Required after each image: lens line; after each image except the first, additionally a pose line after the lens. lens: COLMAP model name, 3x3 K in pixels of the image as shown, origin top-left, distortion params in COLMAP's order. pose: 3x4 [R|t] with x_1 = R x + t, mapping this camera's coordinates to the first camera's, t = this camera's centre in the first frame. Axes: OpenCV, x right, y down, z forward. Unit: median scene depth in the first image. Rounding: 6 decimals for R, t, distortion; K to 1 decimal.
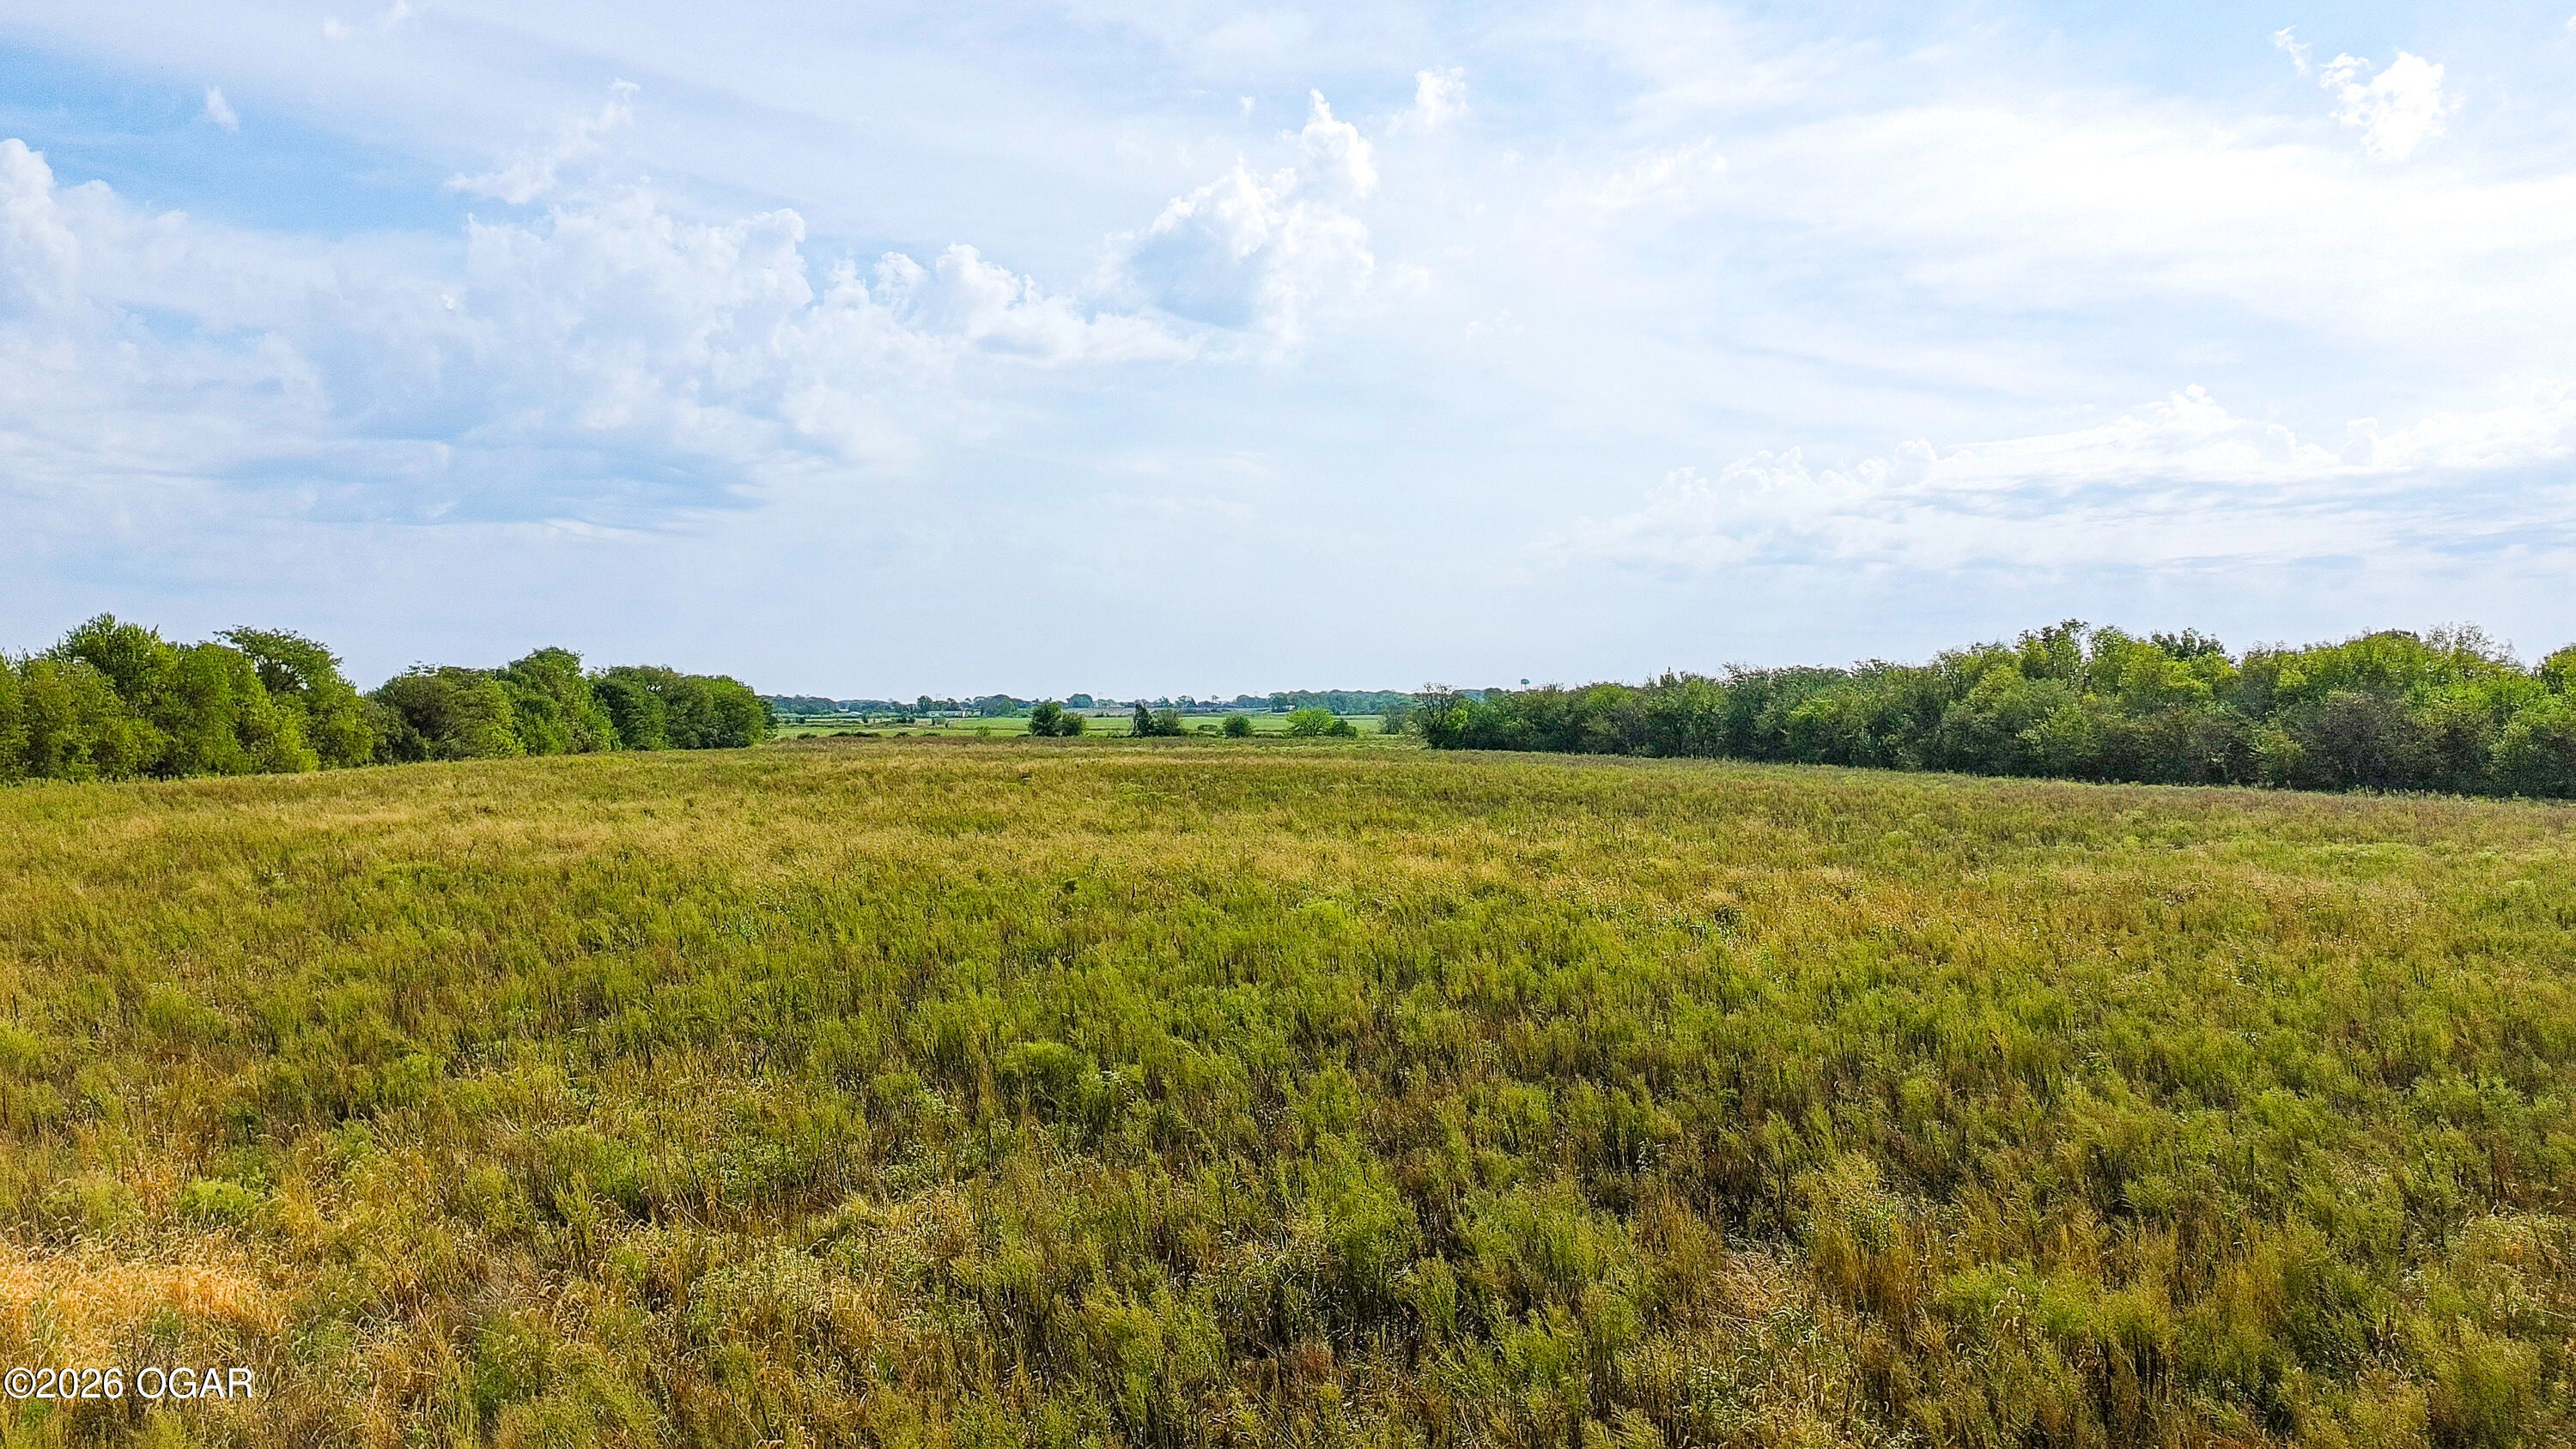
lens RADIAL K [[1947.5, 0, 1288.0], [0, 1947.5, 724.5], [0, 0, 1]] dist [0.059768, -0.038099]
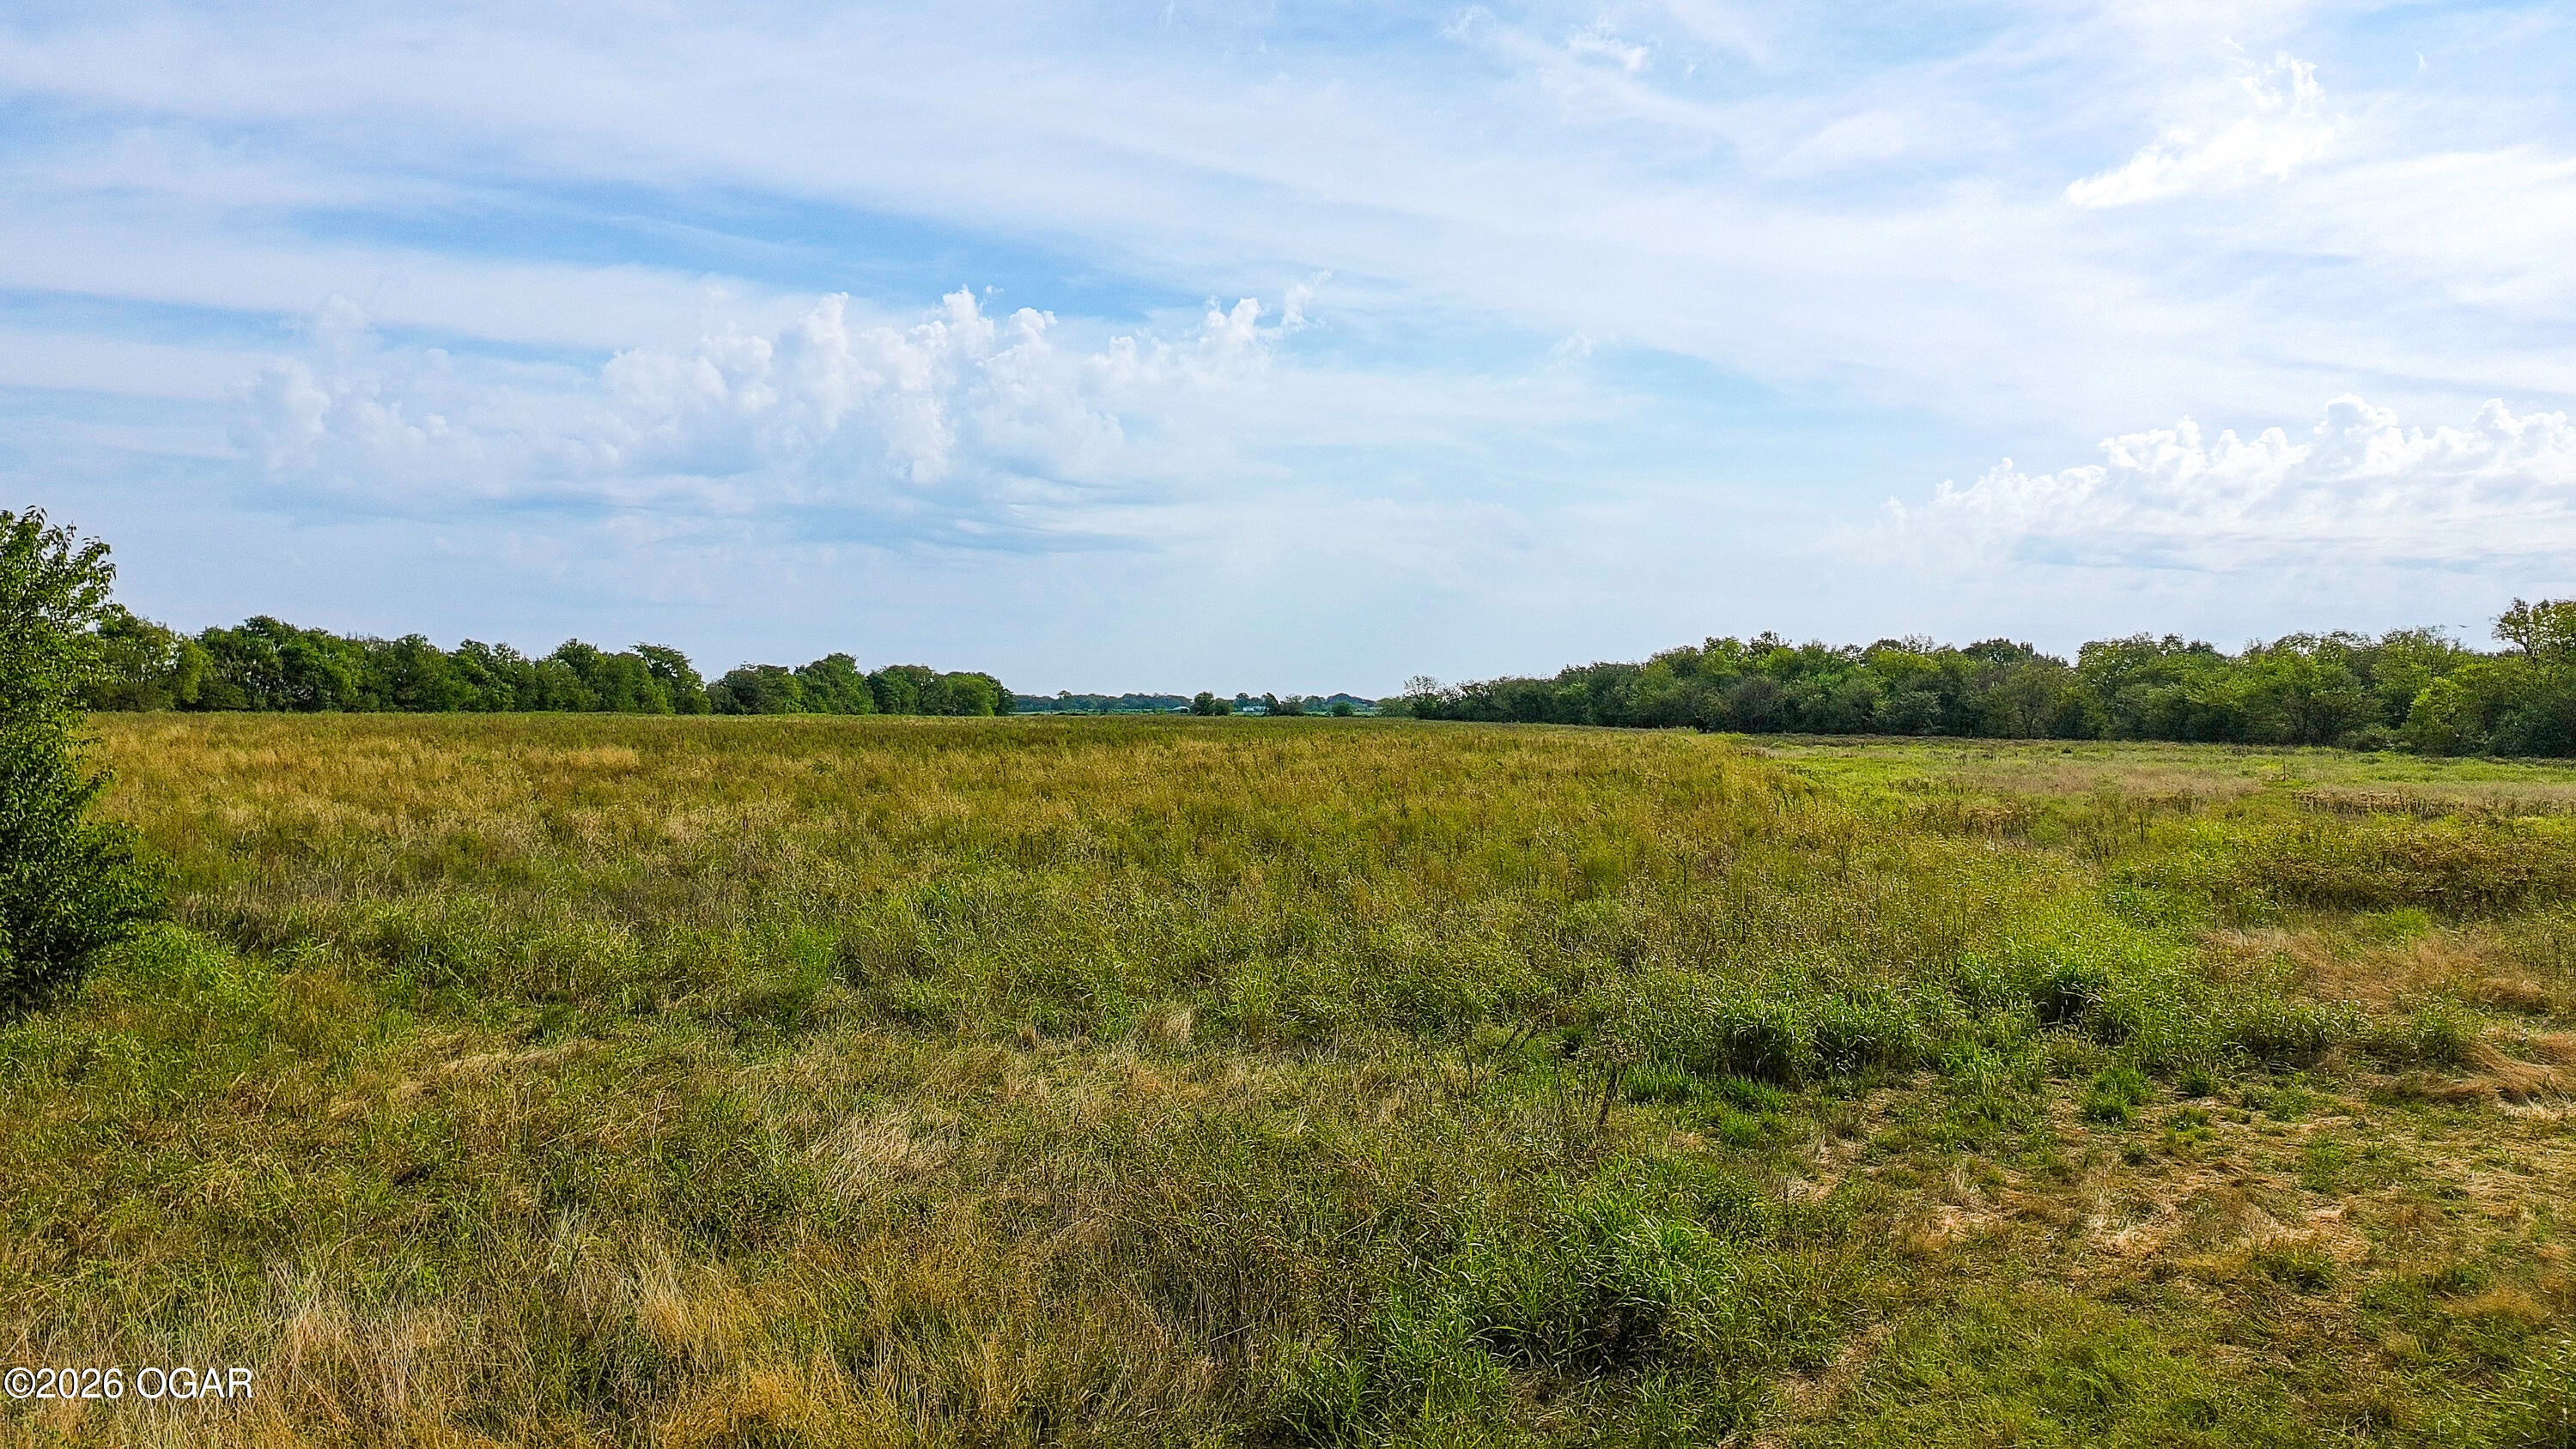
lens RADIAL K [[1947.5, 0, 1288.0], [0, 1947.5, 724.5], [0, 0, 1]] dist [0.059768, -0.038099]
pose [[0.977868, 0.001273, -0.209220, 0.410132], [-0.001510, 0.999998, -0.000975, 0.025438], [0.209219, 0.001270, 0.977868, -0.619502]]
